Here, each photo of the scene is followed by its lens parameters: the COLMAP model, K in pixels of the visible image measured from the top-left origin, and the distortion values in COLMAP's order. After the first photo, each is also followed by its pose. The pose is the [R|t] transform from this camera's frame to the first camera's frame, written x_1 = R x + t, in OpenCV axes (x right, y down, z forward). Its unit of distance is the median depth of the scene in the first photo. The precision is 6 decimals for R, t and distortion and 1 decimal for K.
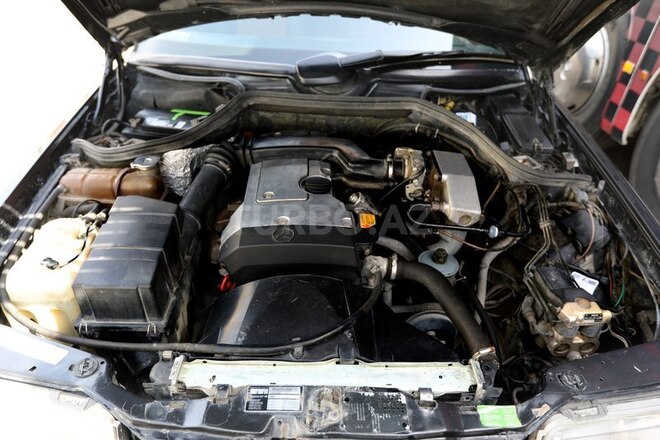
lens RADIAL K [[443.2, 0, 330.0], [0, 443.2, 220.0], [0, 0, 1]] dist [-0.020058, 0.041179]
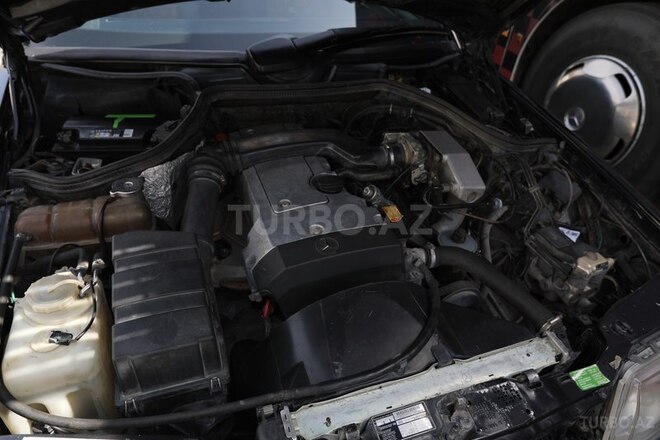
lens RADIAL K [[443.2, 0, 330.0], [0, 443.2, 220.0], [0, 0, 1]] dist [-0.020058, 0.041179]
pose [[0.946123, -0.169582, 0.275849, -0.291433], [0.152112, 0.984812, 0.083706, -0.080149], [-0.285855, -0.037236, 0.957549, 0.099581]]
